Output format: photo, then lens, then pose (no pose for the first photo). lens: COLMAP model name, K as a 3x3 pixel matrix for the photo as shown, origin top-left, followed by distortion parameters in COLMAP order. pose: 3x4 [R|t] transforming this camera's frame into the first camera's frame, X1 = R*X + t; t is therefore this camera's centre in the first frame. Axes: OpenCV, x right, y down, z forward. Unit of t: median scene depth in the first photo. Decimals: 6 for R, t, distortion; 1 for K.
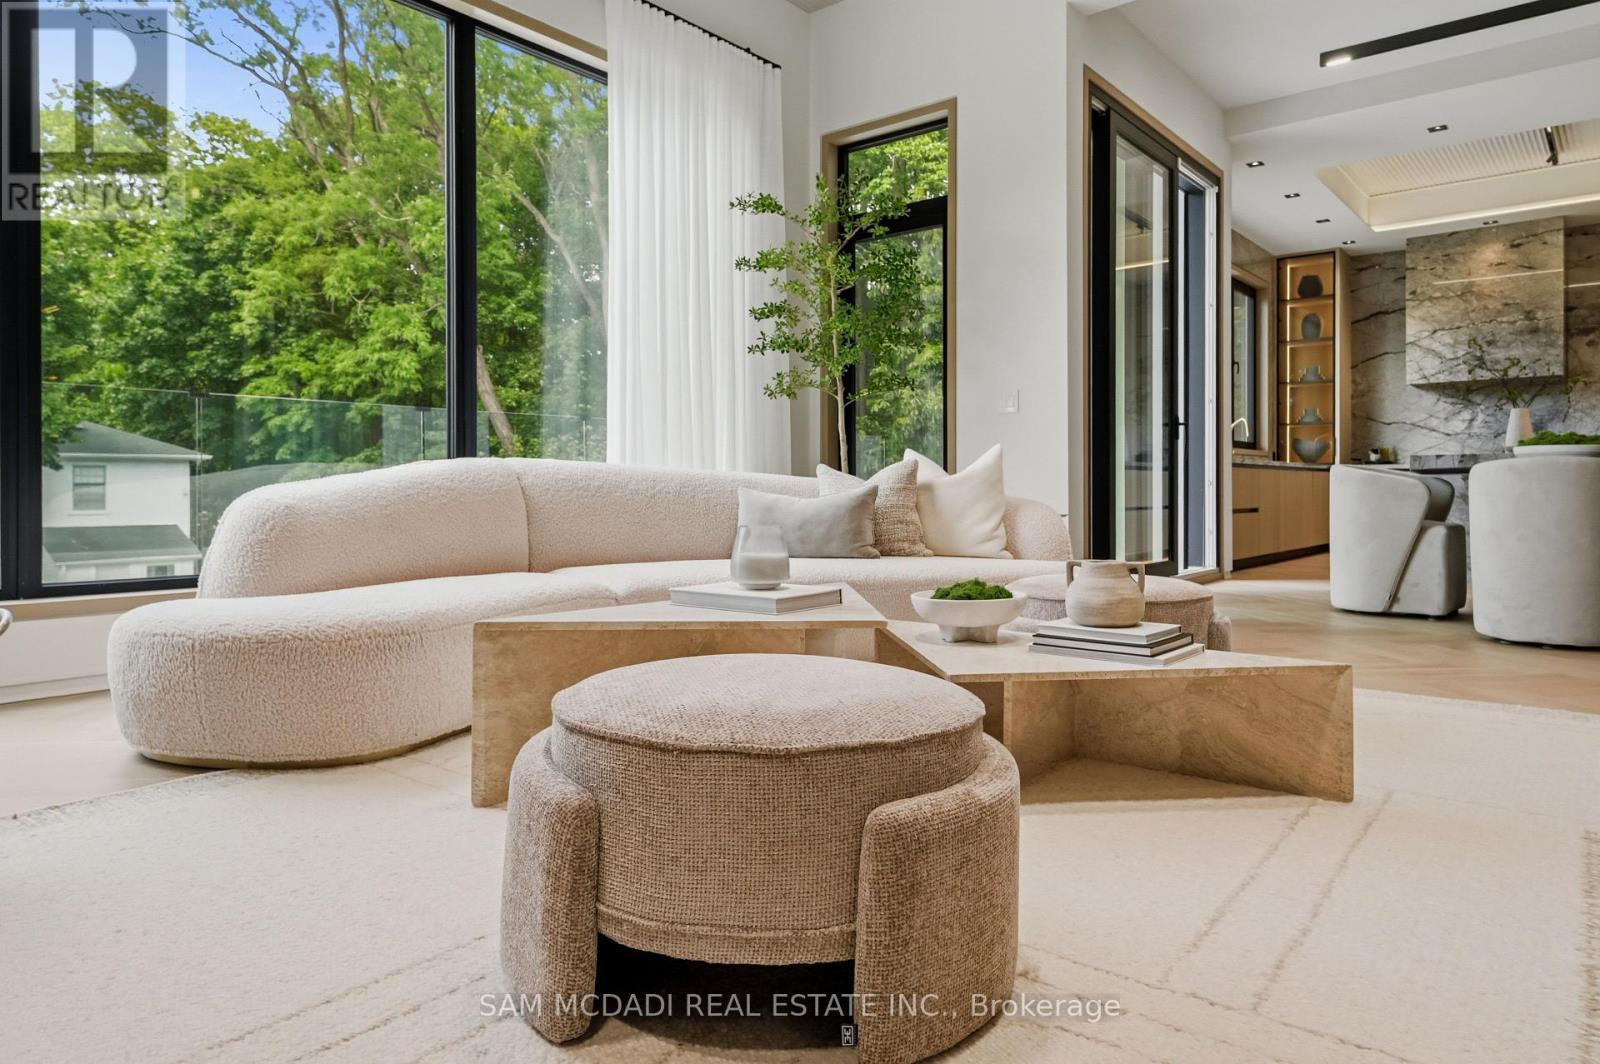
lens RADIAL K [[1023.0, 0, 783.5], [0, 1023.0, 488.2], [0, 0, 1]] dist [0.020001, 0.001483]
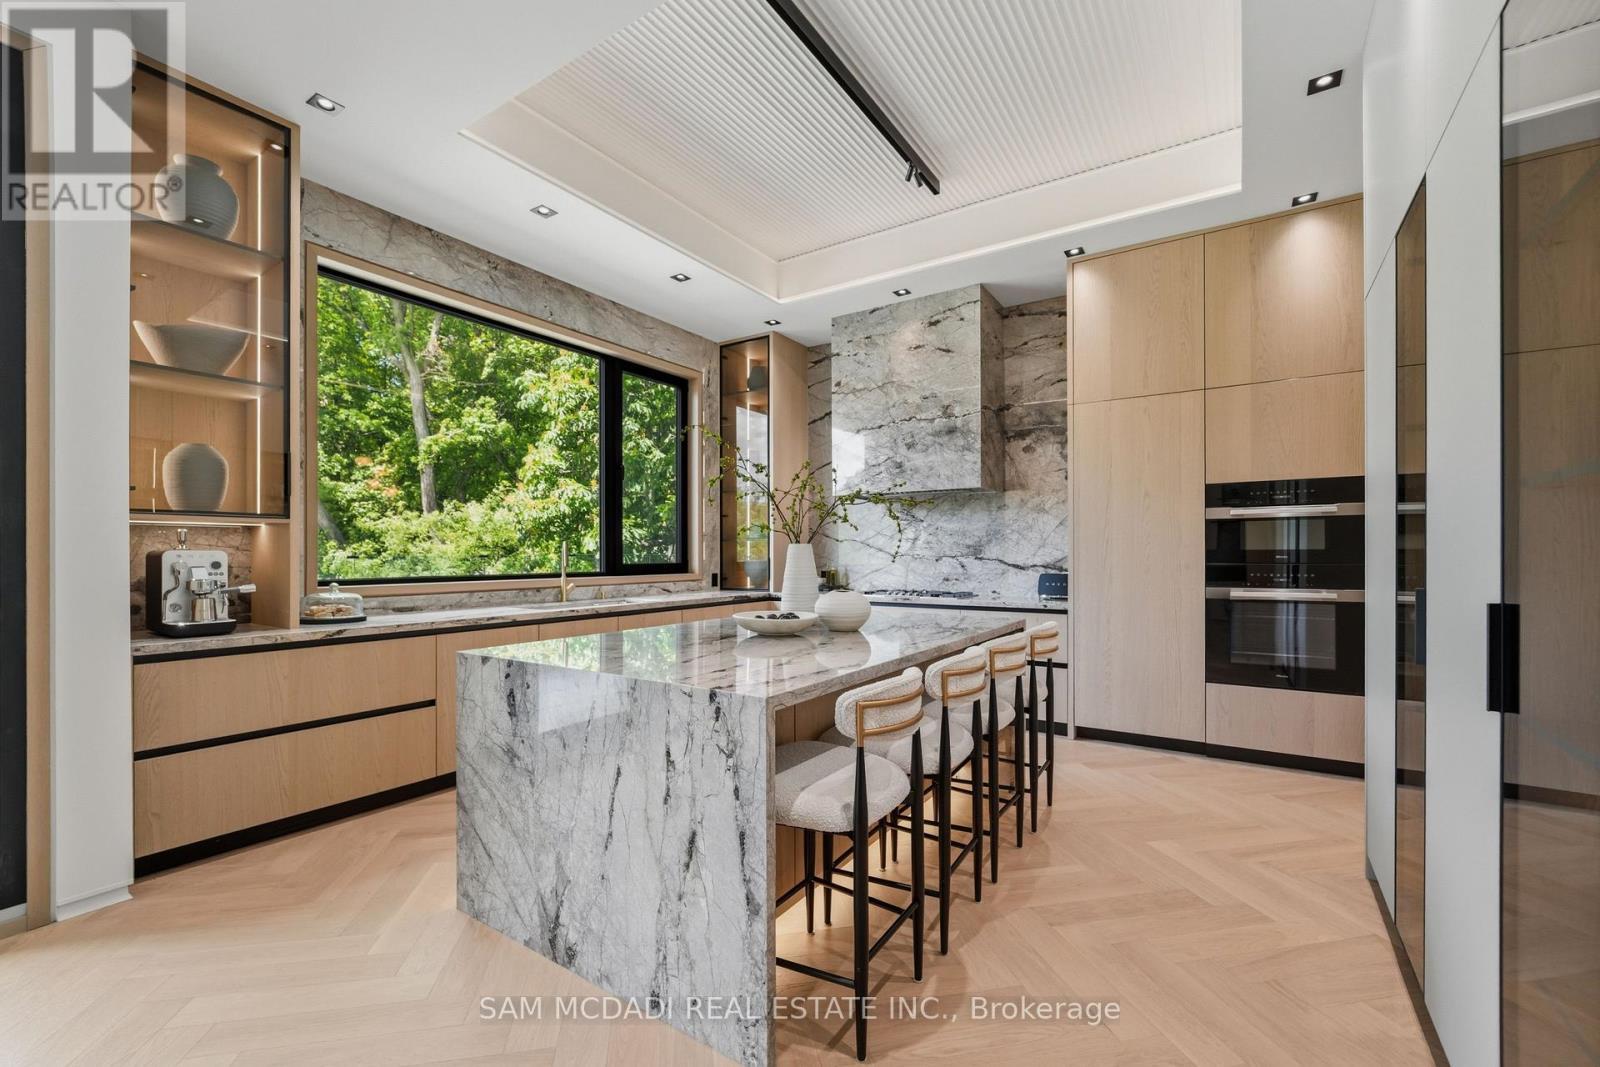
lens RADIAL K [[668.1, 0, 801.4], [0, 668.1, 554.2], [0, 0, 1]] dist [-0.002164, -0.002206]
pose [[0.994066, -0.000574, 0.108779, 0.568575], [0.000105, 0.999991, 0.004318, -0.062161], [-0.108781, -0.004281, 0.994057, 0.518788]]
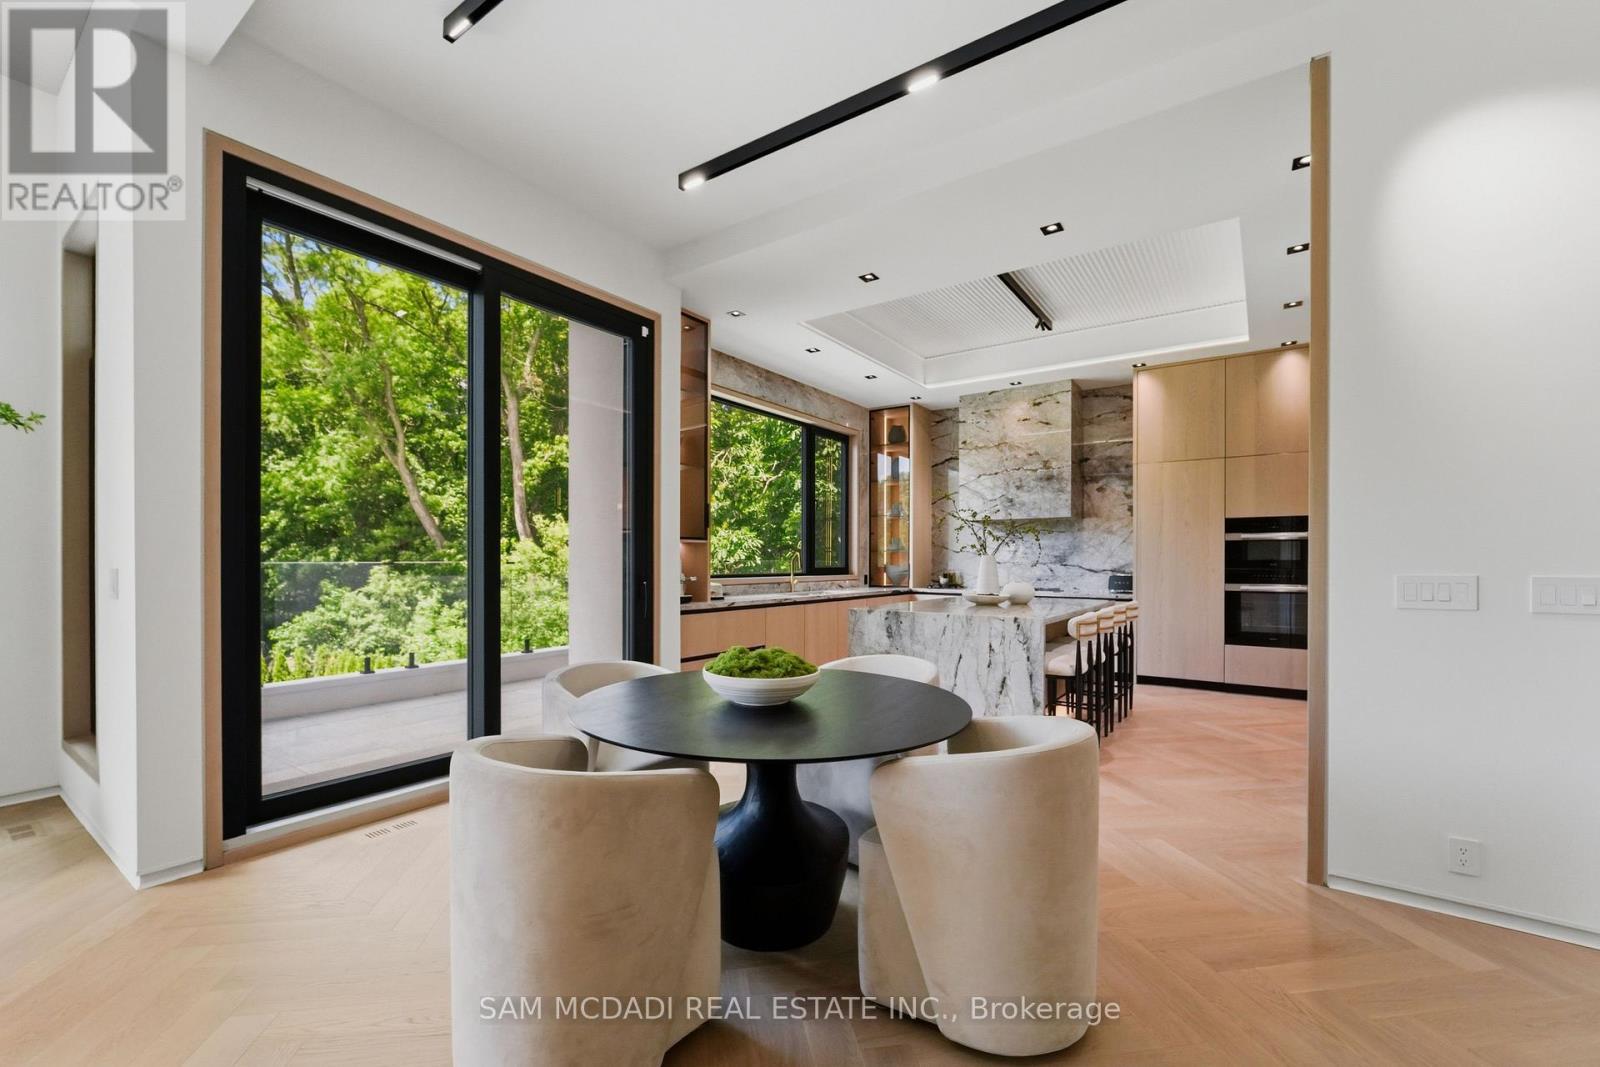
lens RADIAL K [[668.1, 0, 795.4], [0, 668.1, 563.4], [0, 0, 1]] dist [-0.002164, -0.002206]
pose [[0.996842, 0.004331, 0.079297, 0.392026], [-0.004949, 0.999959, 0.007604, -0.062611], [-0.079261, -0.007973, 0.996822, 0.285286]]
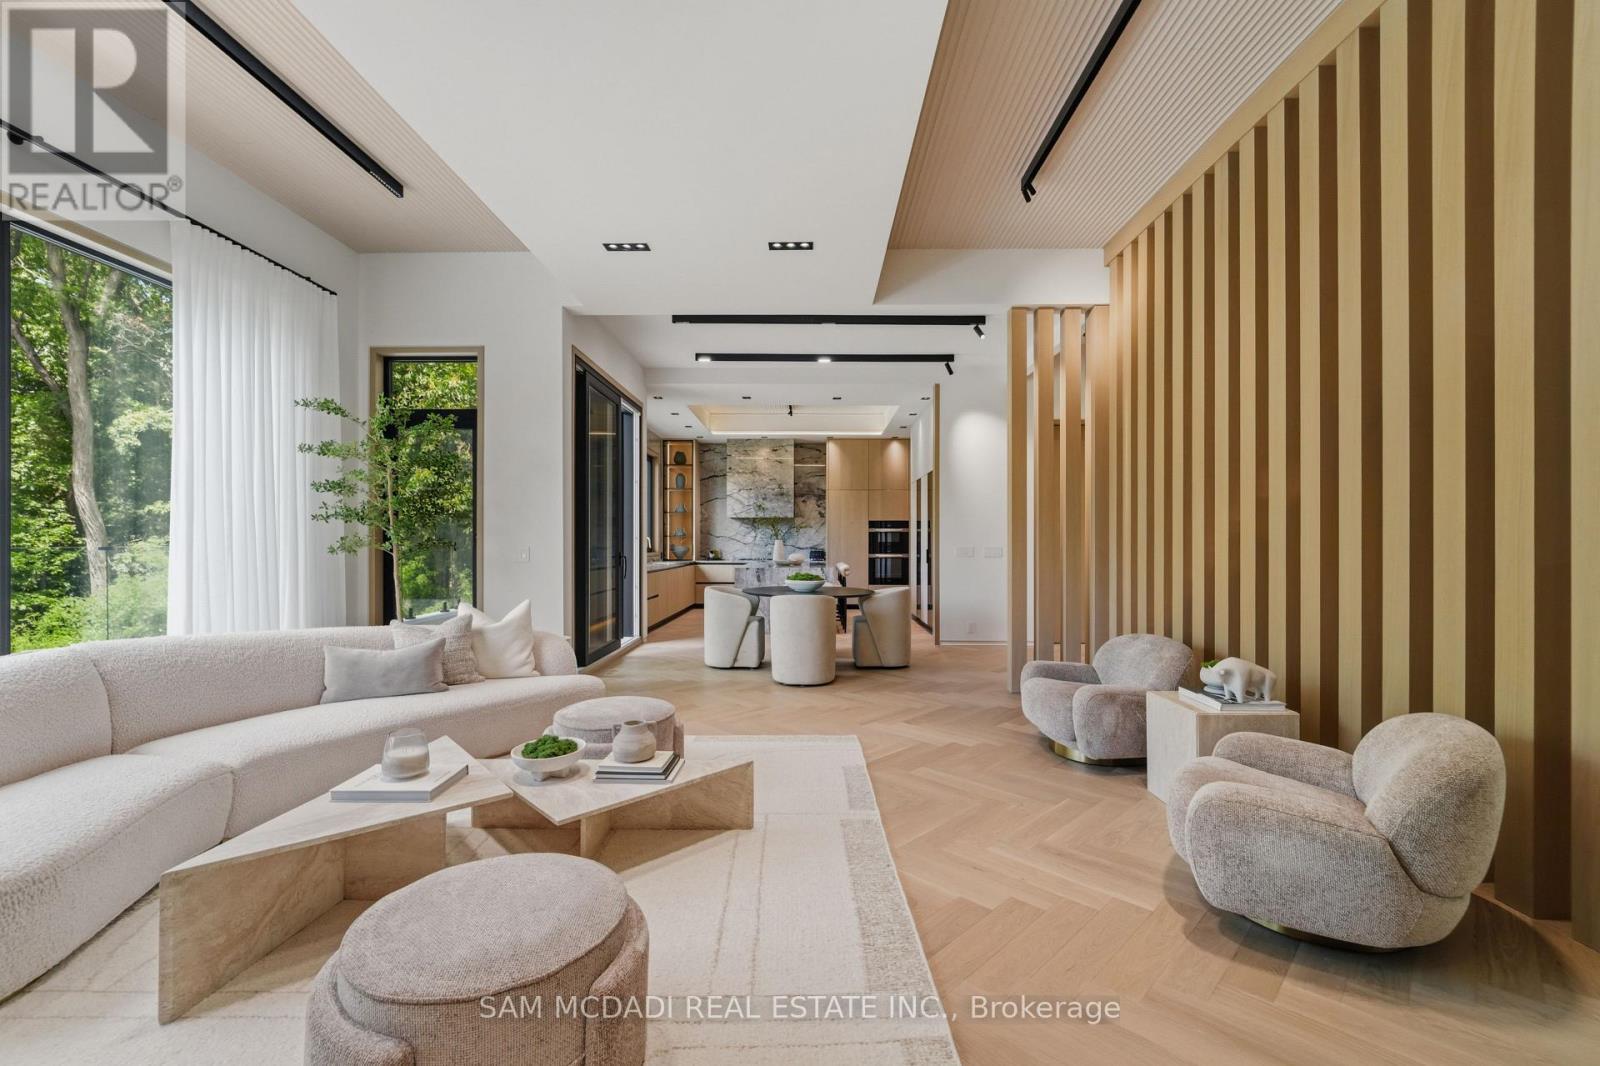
lens RADIAL K [[668.1, 0, 803.2], [0, 668.1, 543.7], [0, 0, 1]] dist [-0.002164, -0.002206]
pose [[0.778017, 0.000467, 0.628243, -0.046969], [-0.001709, 0.999998, 0.001373, -0.060741], [-0.628241, -0.002142, 0.778016, -0.020496]]
